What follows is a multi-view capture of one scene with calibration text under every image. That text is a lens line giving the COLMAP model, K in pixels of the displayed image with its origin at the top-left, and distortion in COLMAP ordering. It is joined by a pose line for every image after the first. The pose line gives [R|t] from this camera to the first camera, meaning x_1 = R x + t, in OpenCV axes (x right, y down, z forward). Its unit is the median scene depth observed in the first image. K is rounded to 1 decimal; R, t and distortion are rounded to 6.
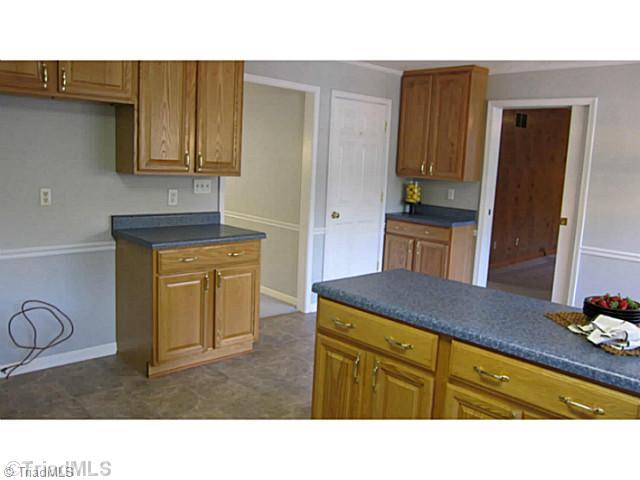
lens RADIAL K [[529.7, 0, 320.0], [0, 529.7, 240.0], [0, 0, 1]] dist [-0.050680, 0.001274]
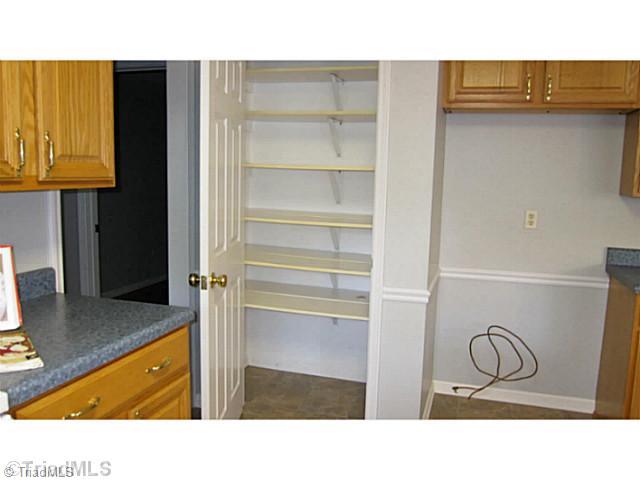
lens RADIAL K [[529.7, 0, 320.0], [0, 529.7, 240.0], [0, 0, 1]] dist [-0.050680, 0.001274]
pose [[0.488339, 0.080512, -0.868932, 0.102740], [-0.131737, 0.991125, 0.017798, -0.013677], [0.862653, 0.105779, 0.494611, 0.222238]]
